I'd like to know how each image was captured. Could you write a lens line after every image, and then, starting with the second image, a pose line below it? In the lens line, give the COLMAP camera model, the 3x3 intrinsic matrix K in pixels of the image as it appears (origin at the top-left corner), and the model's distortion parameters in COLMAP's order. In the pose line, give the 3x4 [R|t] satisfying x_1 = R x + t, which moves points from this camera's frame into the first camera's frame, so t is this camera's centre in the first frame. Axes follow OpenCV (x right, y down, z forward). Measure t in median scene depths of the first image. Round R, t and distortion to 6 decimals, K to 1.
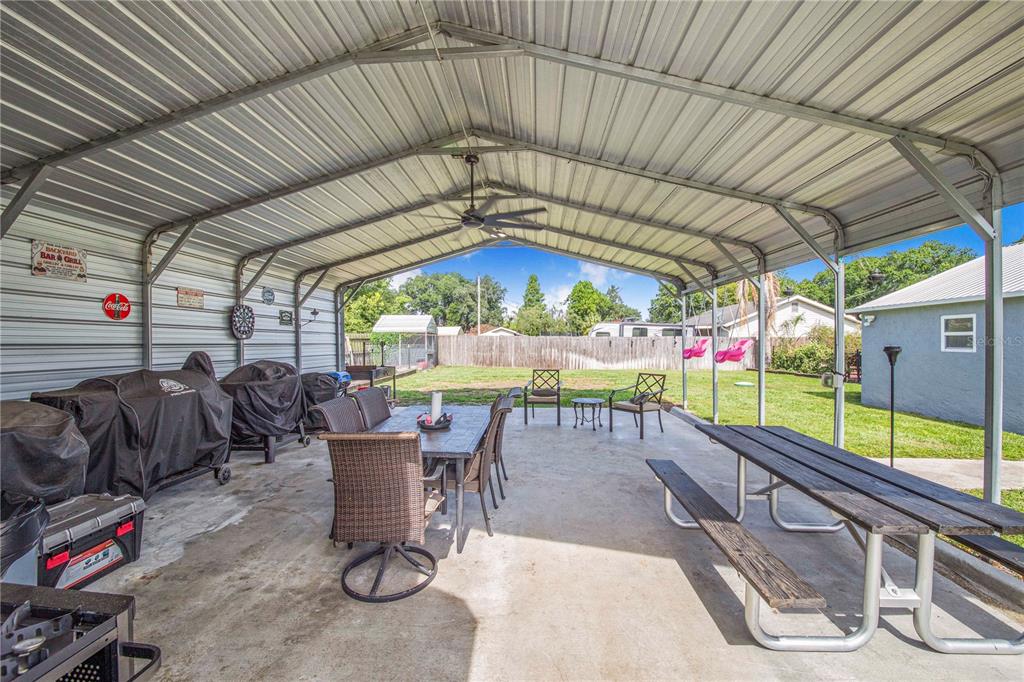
lens RADIAL K [[408.3, 0, 508.5], [0, 408.3, 341.9], [0, 0, 1]] dist [-0.001230, 0.000113]
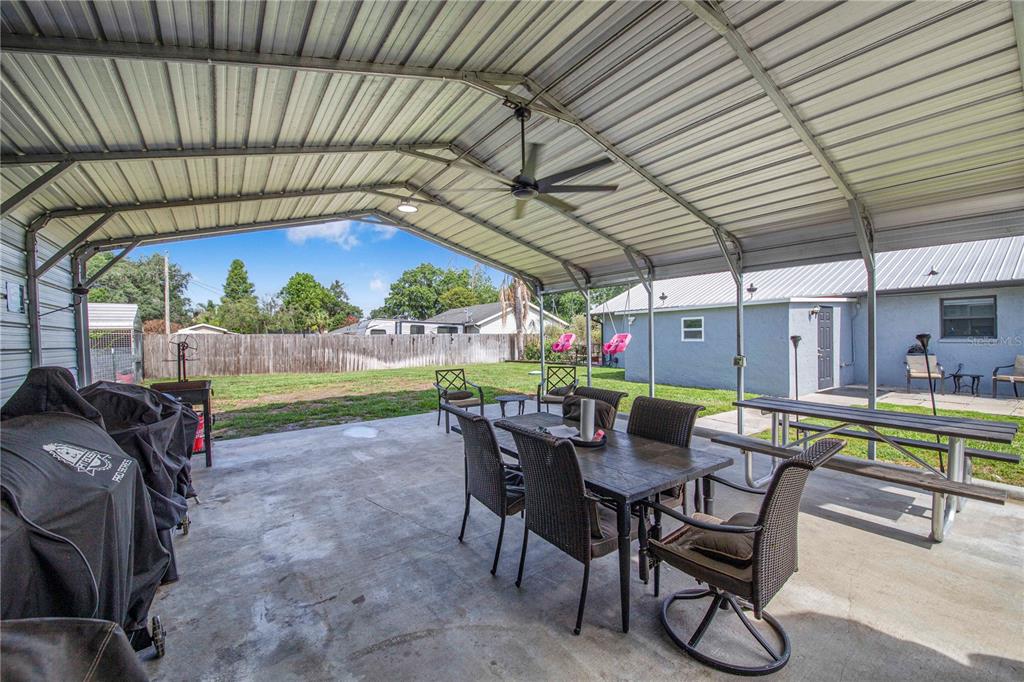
lens RADIAL K [[408.3, 0, 513.3], [0, 408.3, 339.3], [0, 0, 1]] dist [-0.001230, 0.000113]
pose [[0.768910, -0.015966, 0.639158, -0.143663], [0.017111, 0.999844, 0.004391, -0.000261], [-0.639128, 0.007560, 0.769063, 0.084587]]
